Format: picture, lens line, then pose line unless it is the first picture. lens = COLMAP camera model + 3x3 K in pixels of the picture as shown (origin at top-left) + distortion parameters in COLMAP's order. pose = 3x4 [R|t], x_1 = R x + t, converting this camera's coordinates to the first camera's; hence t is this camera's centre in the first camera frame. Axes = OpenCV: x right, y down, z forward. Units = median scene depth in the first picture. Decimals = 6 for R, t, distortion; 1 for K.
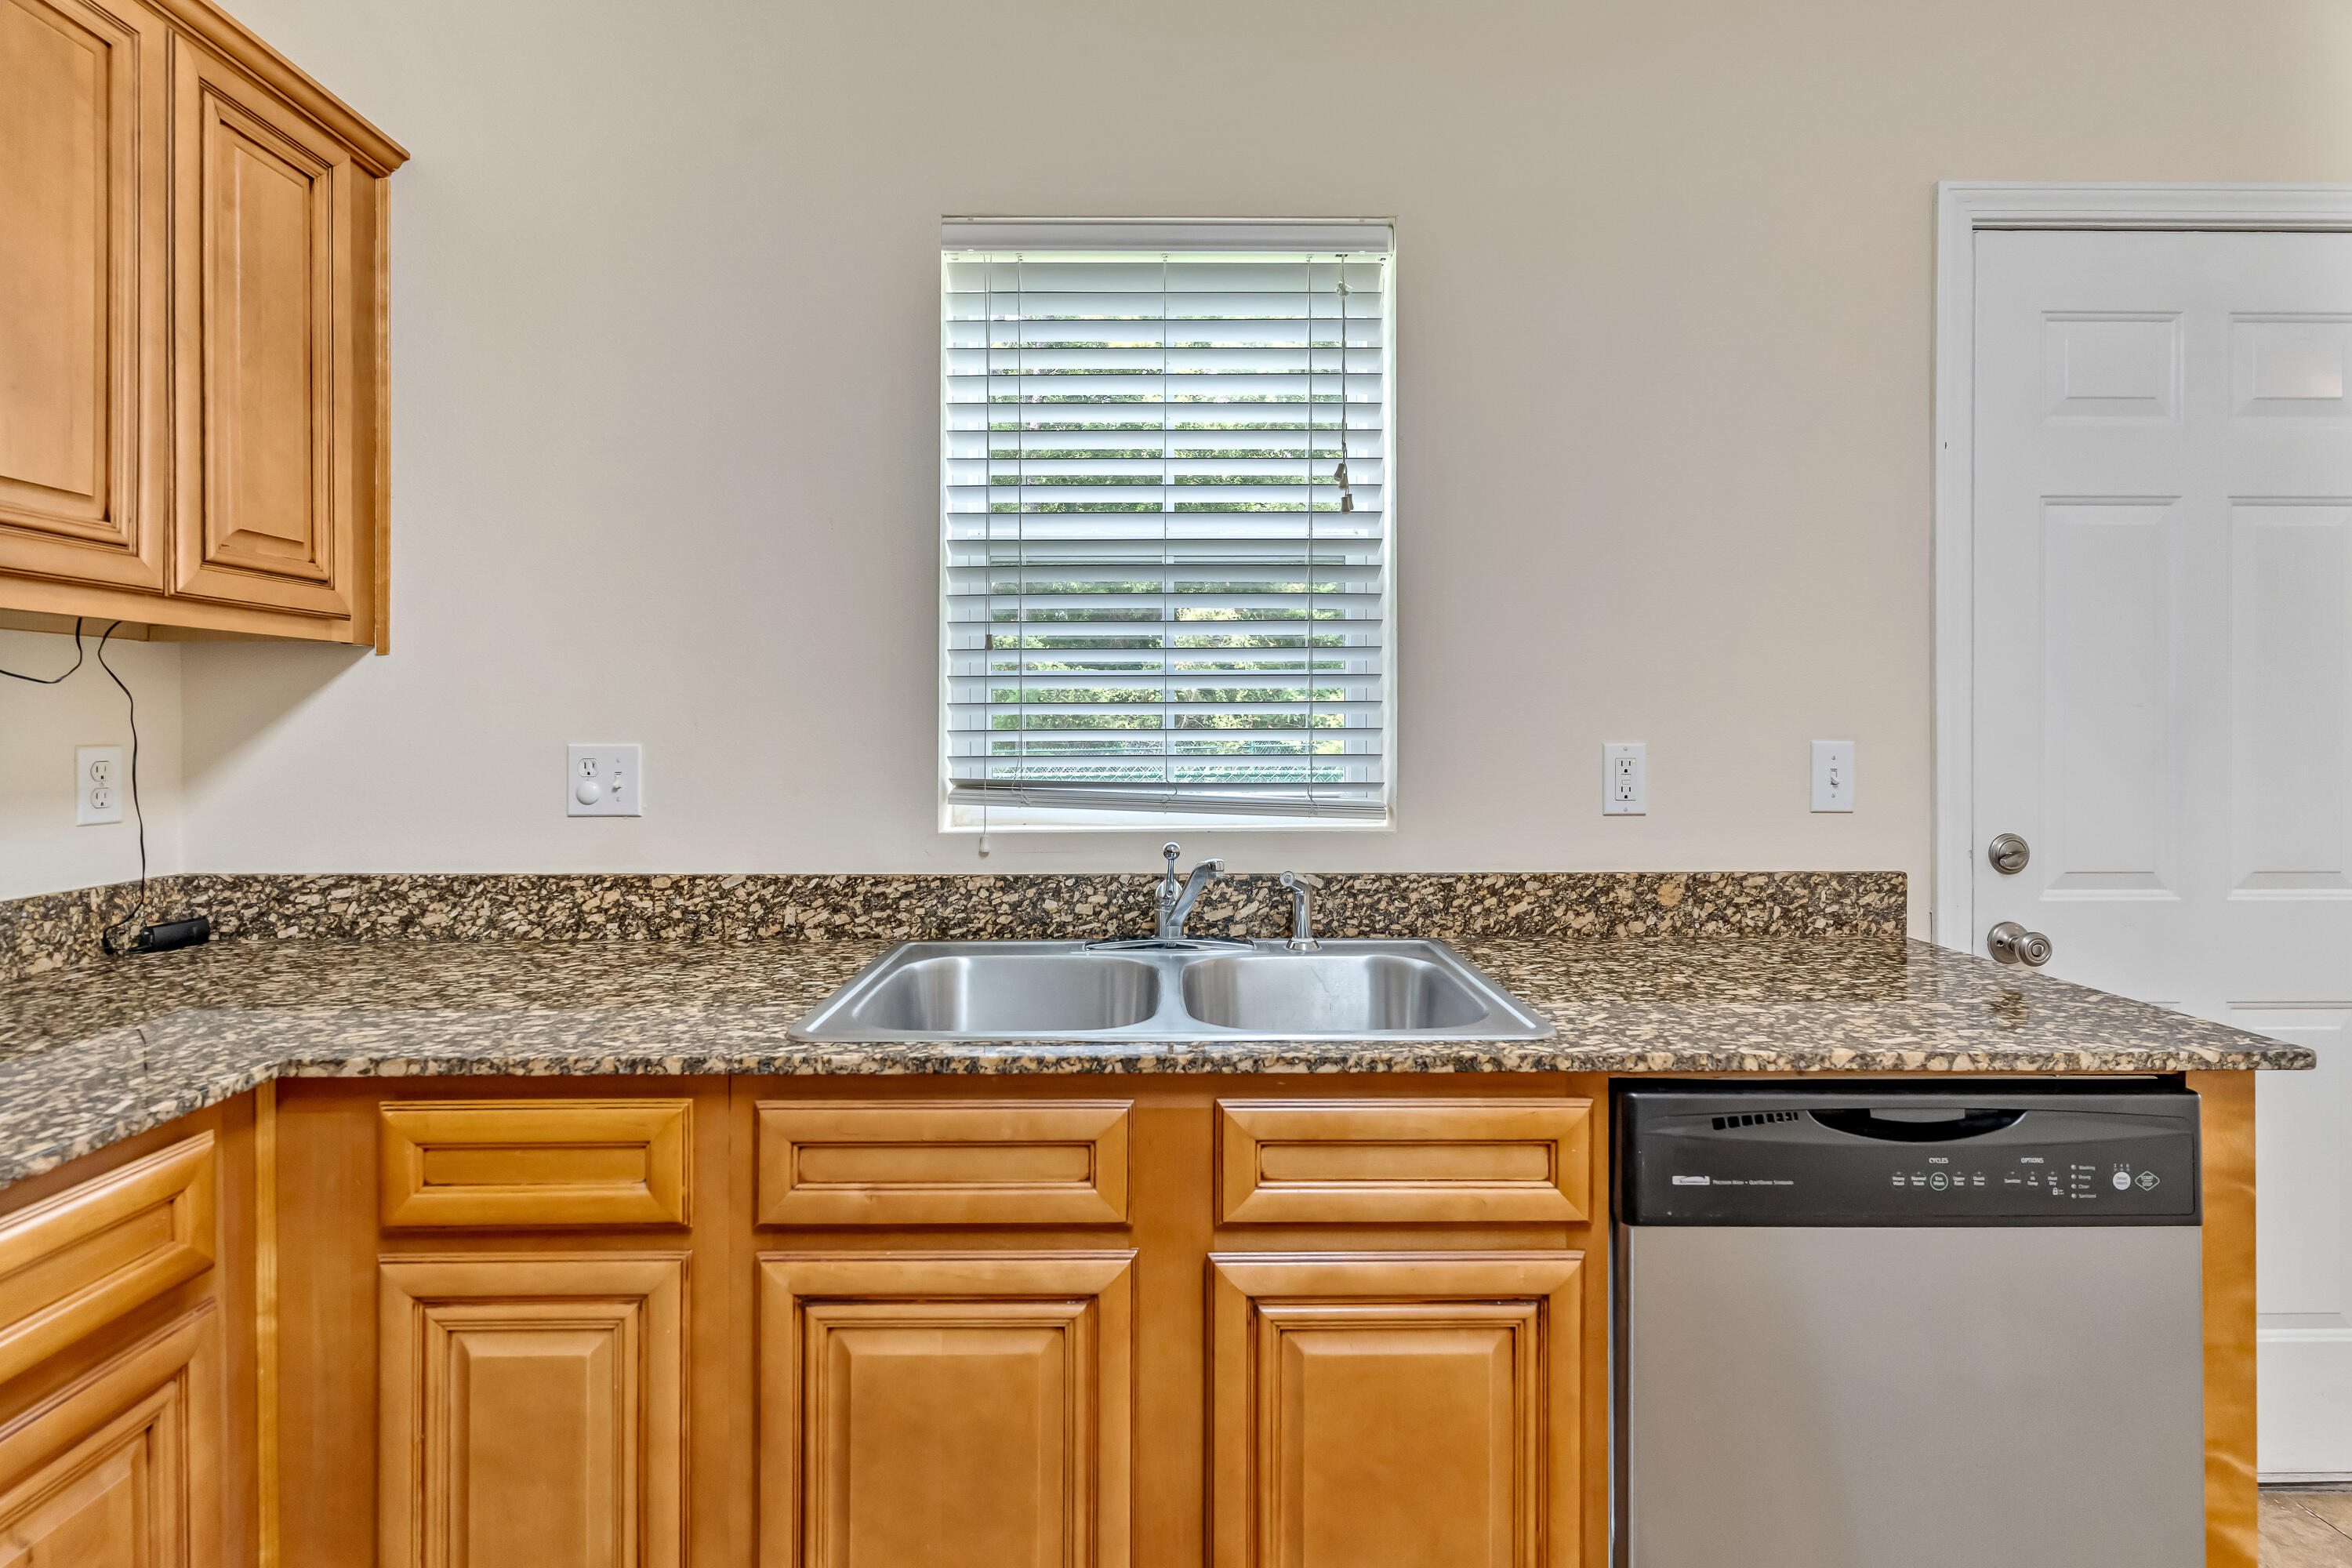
lens RADIAL K [[1139.4, 0, 1162.6], [0, 1139.4, 726.4], [0, 0, 1]] dist [0.009309, -0.000618]
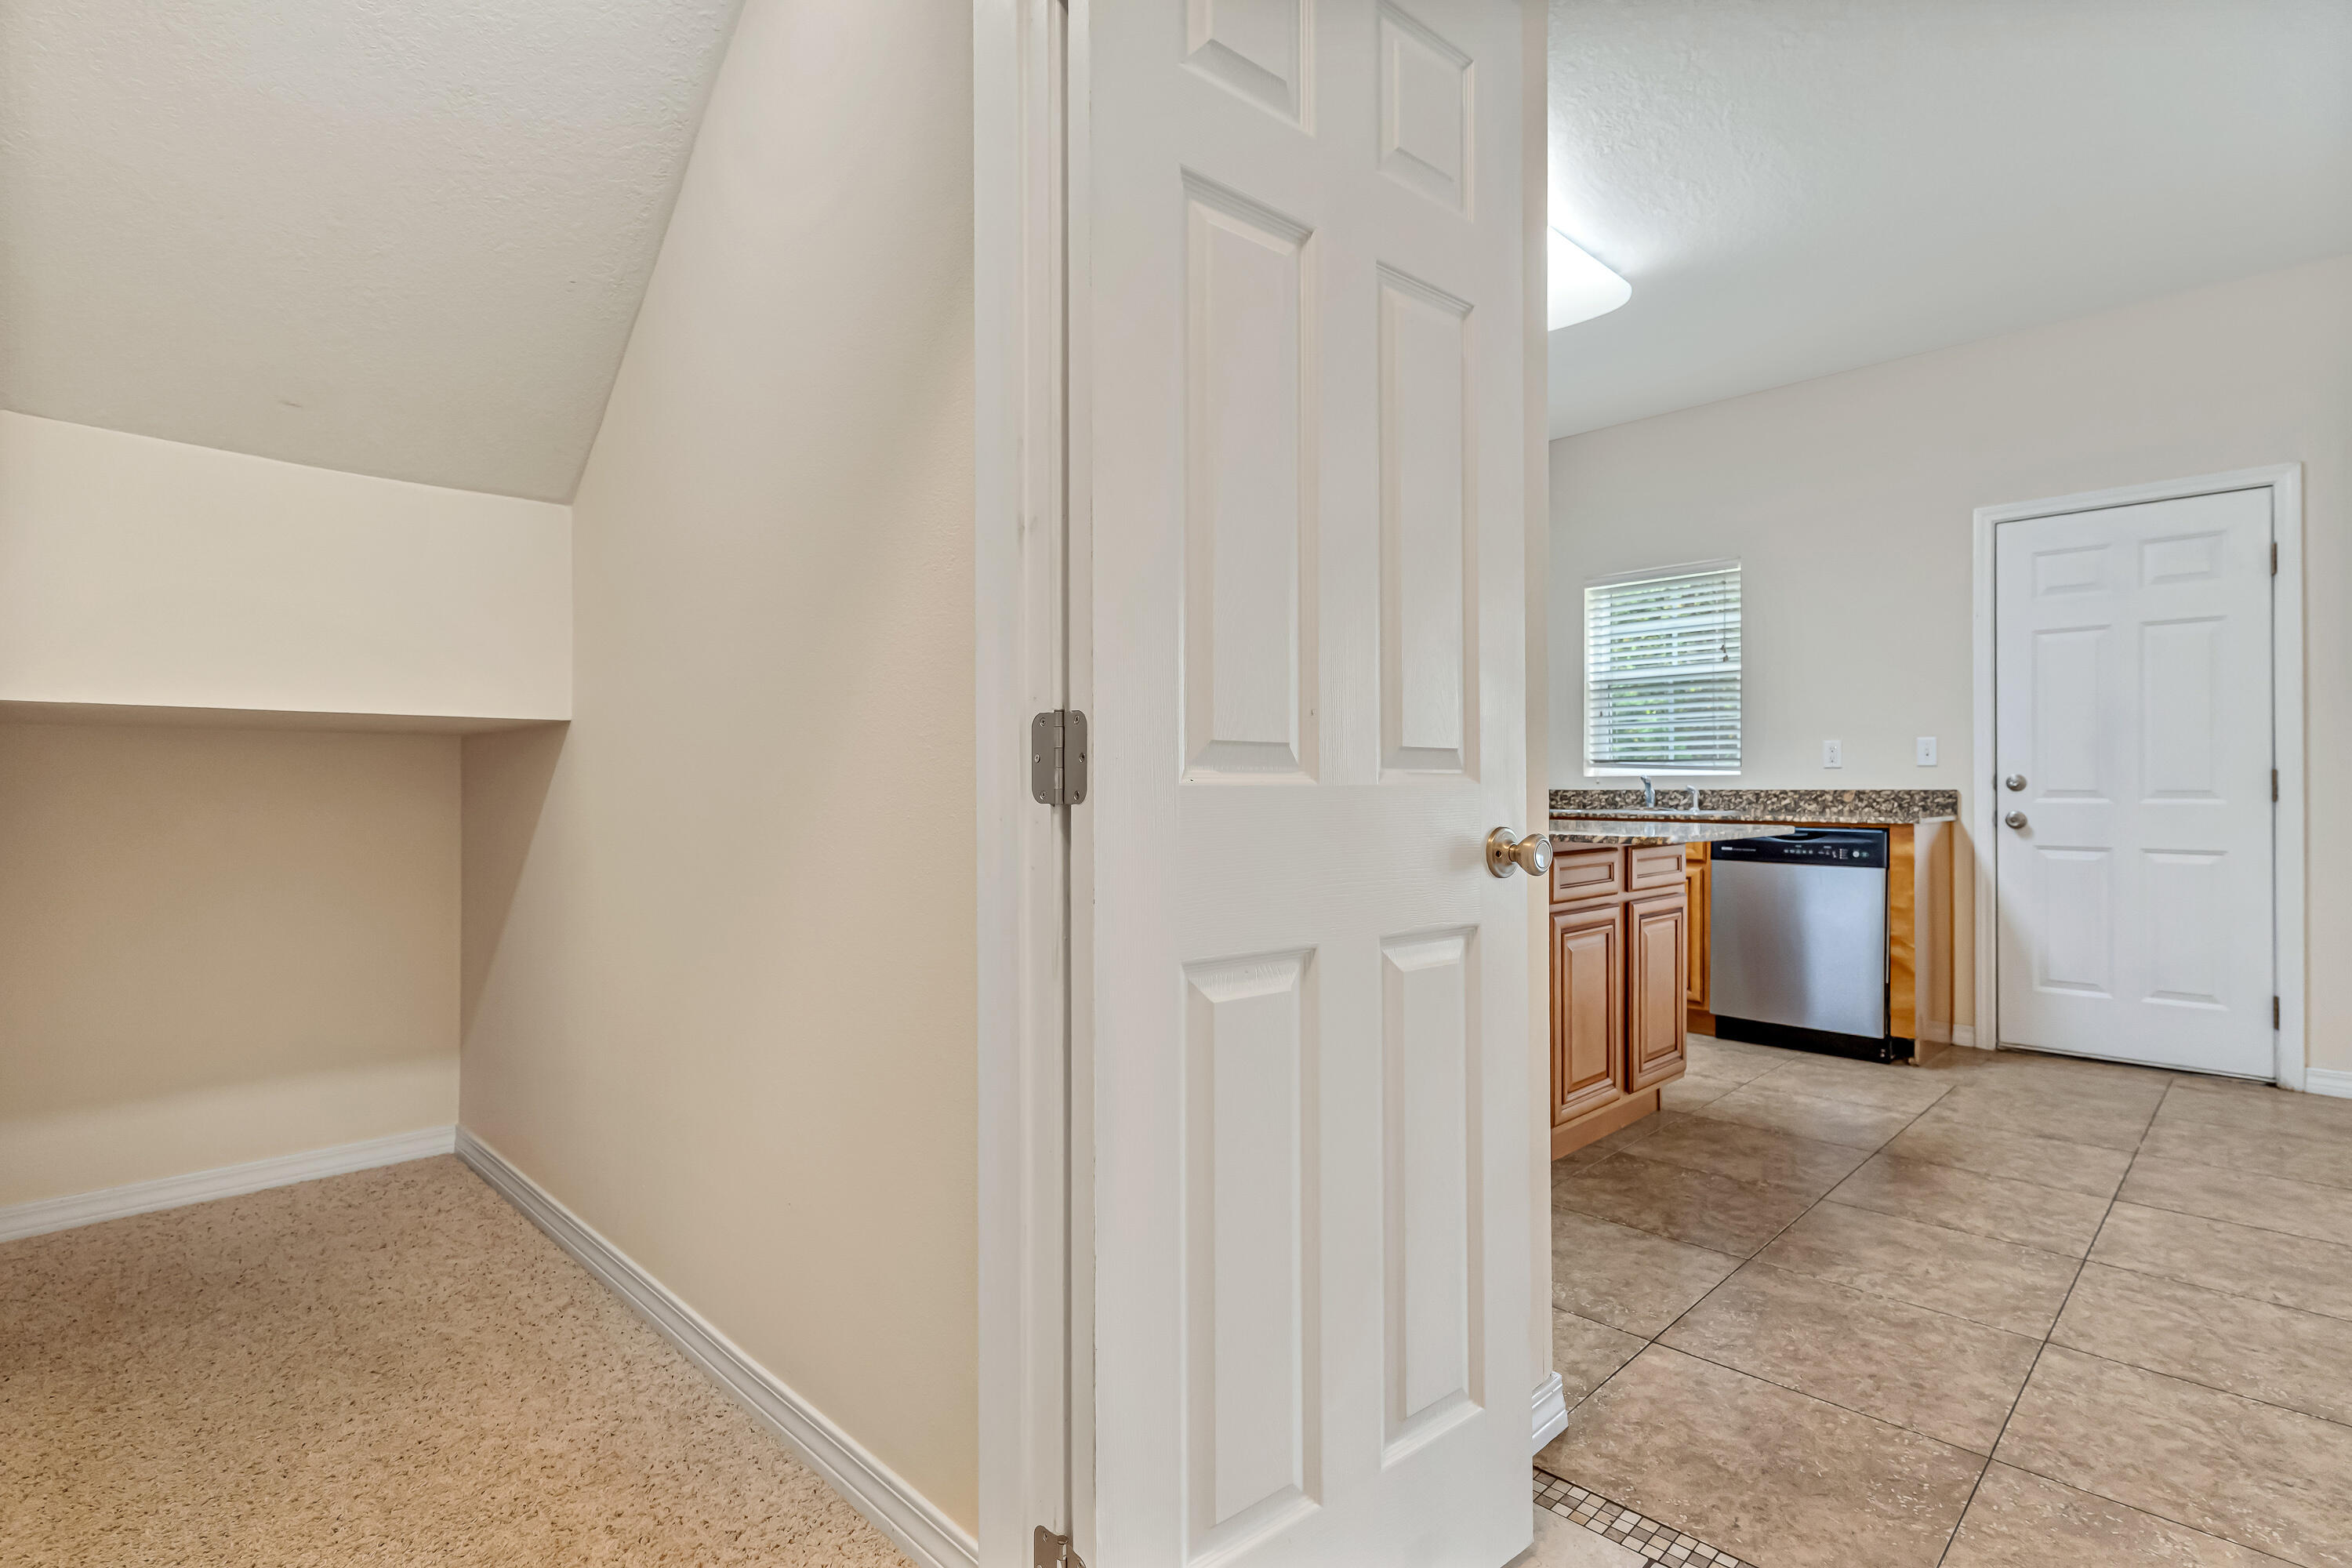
lens RADIAL K [[1139.4, 0, 1192.9], [0, 1139.4, 775.7], [0, 0, 1]] dist [0.009309, -0.000618]
pose [[0.708150, -0.008678, -0.706009, 1.244531], [-0.000107, 0.999923, -0.012398, 0.129959], [0.706062, 0.008855, 0.708094, -1.956144]]
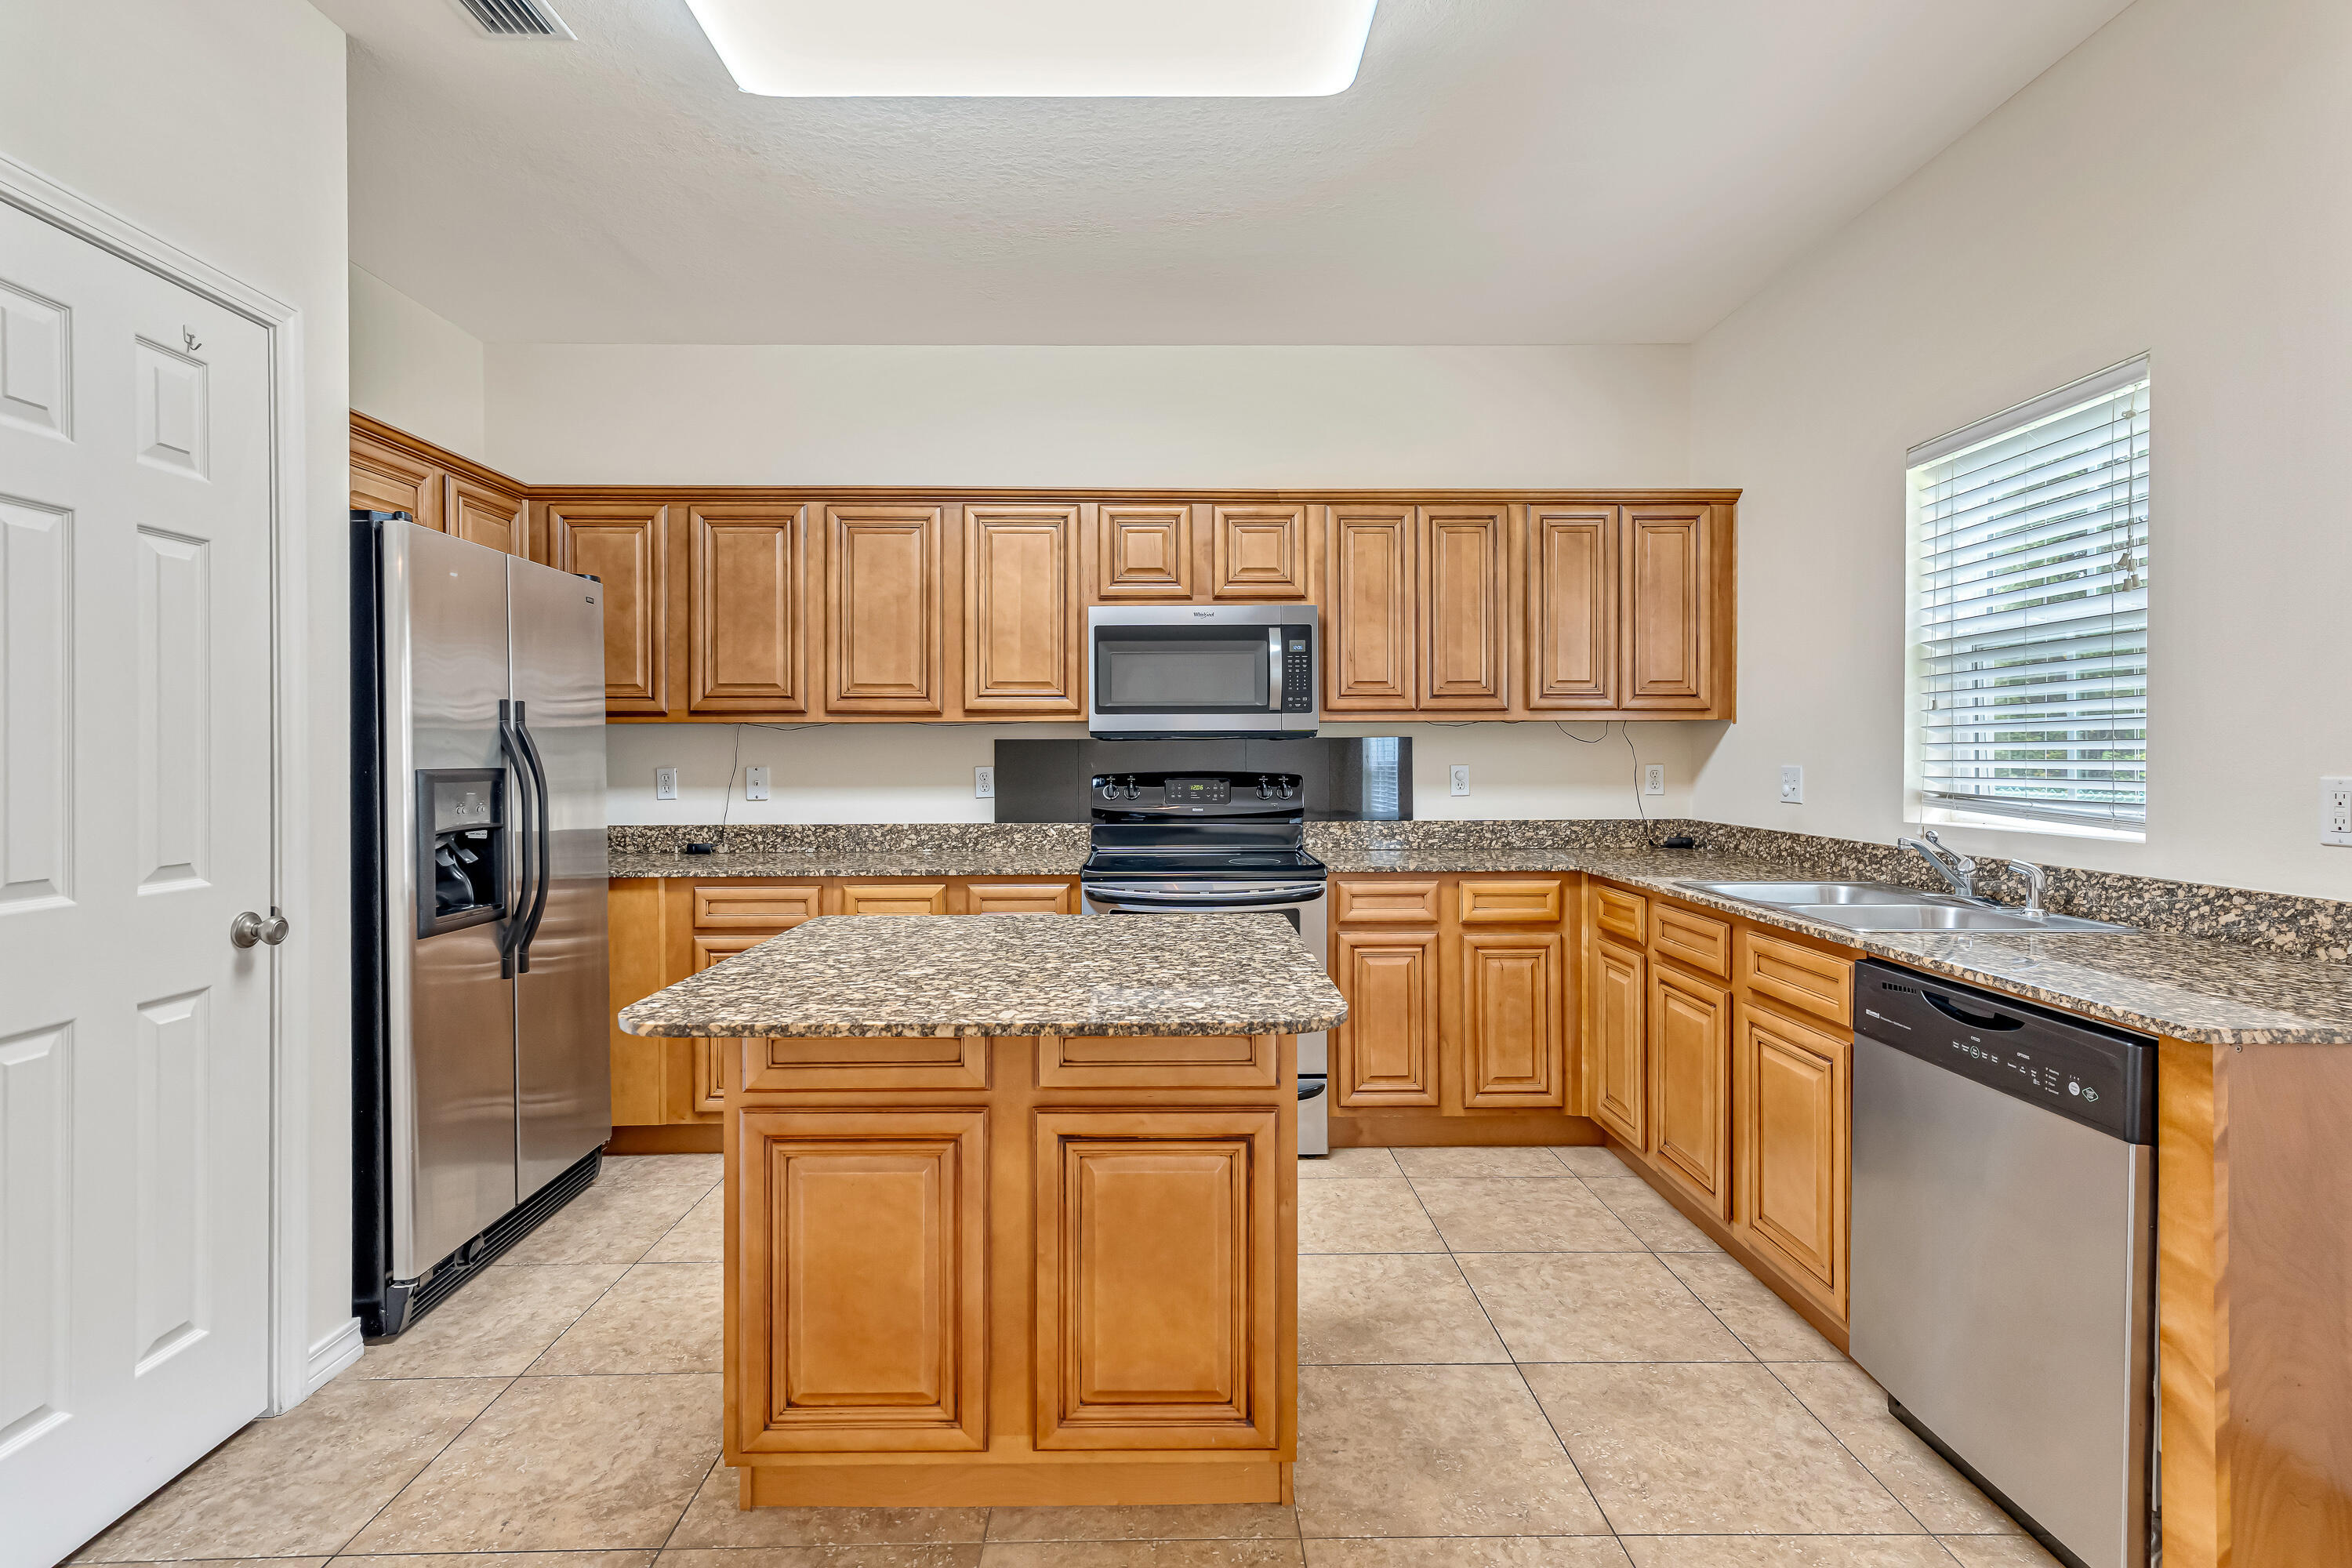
lens RADIAL K [[1139.4, 0, 1176.8], [0, 1139.4, 755.4], [0, 0, 1]] dist [0.009309, -0.000618]
pose [[0.000859, 0.002131, -0.999997, 1.469872], [0.002423, 0.999995, 0.002133, -0.009796], [0.999997, -0.002425, 0.000854, -0.059969]]
